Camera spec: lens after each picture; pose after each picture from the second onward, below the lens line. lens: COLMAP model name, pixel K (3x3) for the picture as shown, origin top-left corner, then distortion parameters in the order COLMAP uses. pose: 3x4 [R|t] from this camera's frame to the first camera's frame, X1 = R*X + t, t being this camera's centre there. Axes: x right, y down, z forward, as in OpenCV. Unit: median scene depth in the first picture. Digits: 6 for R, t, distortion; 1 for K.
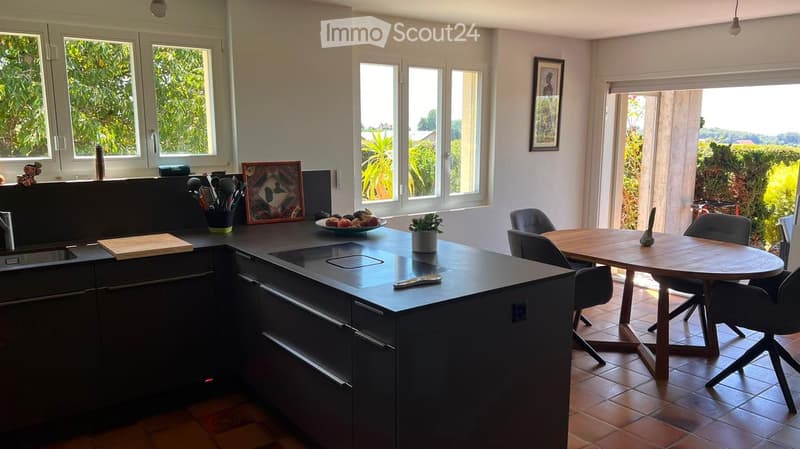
lens RADIAL K [[600.0, 0, 399.7], [0, 600.0, 226.1], [0, 0, 1]] dist [0.020131, -0.029506]
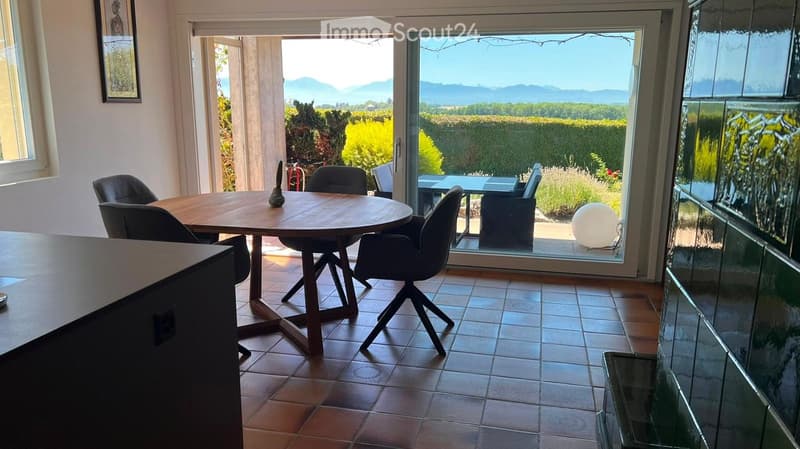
lens RADIAL K [[600.0, 0, 412.5], [0, 600.0, 233.9], [0, 0, 1]] dist [0.020131, -0.029506]
pose [[0.760284, -0.132850, 0.635861, 0.005524], [0.094233, 0.991065, 0.094391, 0.006529], [-0.642720, -0.011845, 0.766010, 0.152304]]
